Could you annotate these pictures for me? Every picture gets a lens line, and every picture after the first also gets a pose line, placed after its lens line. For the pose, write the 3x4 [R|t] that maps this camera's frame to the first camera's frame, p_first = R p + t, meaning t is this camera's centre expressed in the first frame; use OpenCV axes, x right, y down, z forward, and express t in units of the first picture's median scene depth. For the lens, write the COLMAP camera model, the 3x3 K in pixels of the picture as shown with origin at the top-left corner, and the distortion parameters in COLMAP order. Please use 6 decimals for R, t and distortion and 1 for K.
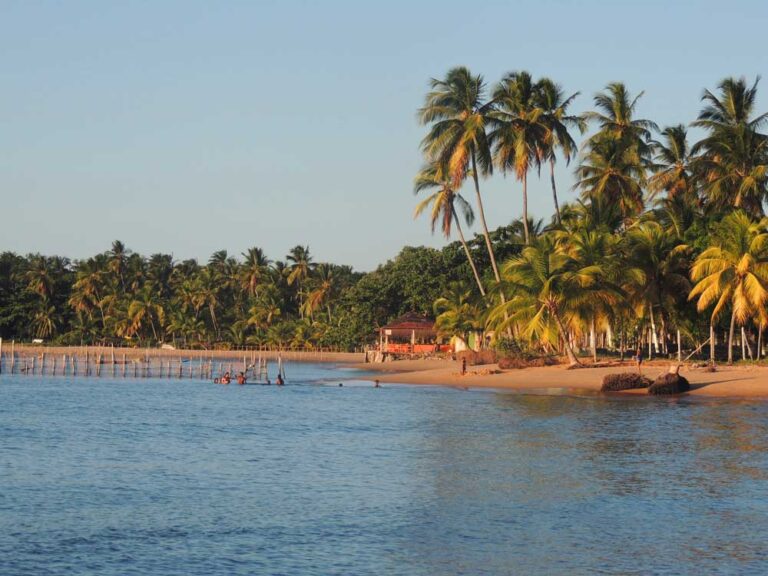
lens RADIAL K [[1725.6, 0, 384.0], [0, 1725.6, 288.0], [0, 0, 1]] dist [0.032054, 0.182938]
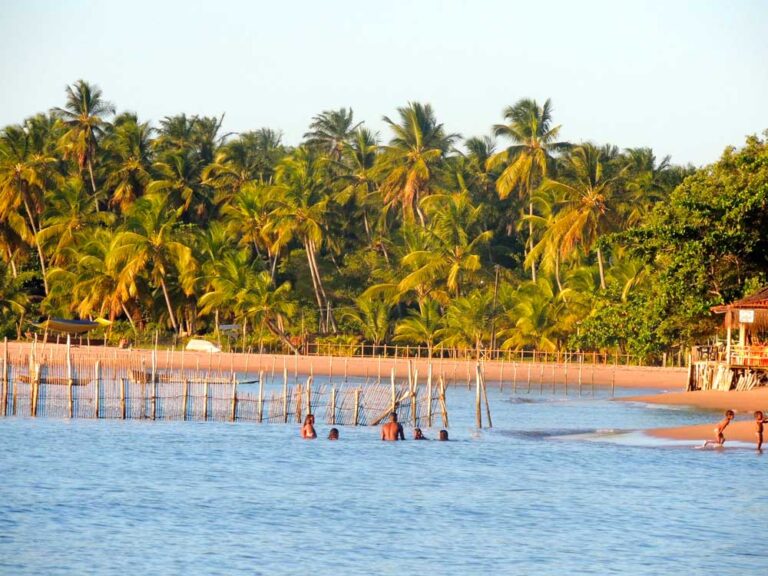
lens RADIAL K [[1725.6, 0, 384.0], [0, 1725.6, 288.0], [0, 0, 1]] dist [0.032054, 0.182938]
pose [[0.999051, 0.013407, -0.041430, -0.065616], [-0.011290, 0.998639, 0.050917, -0.000617], [0.042056, -0.050401, 0.997843, 0.595141]]
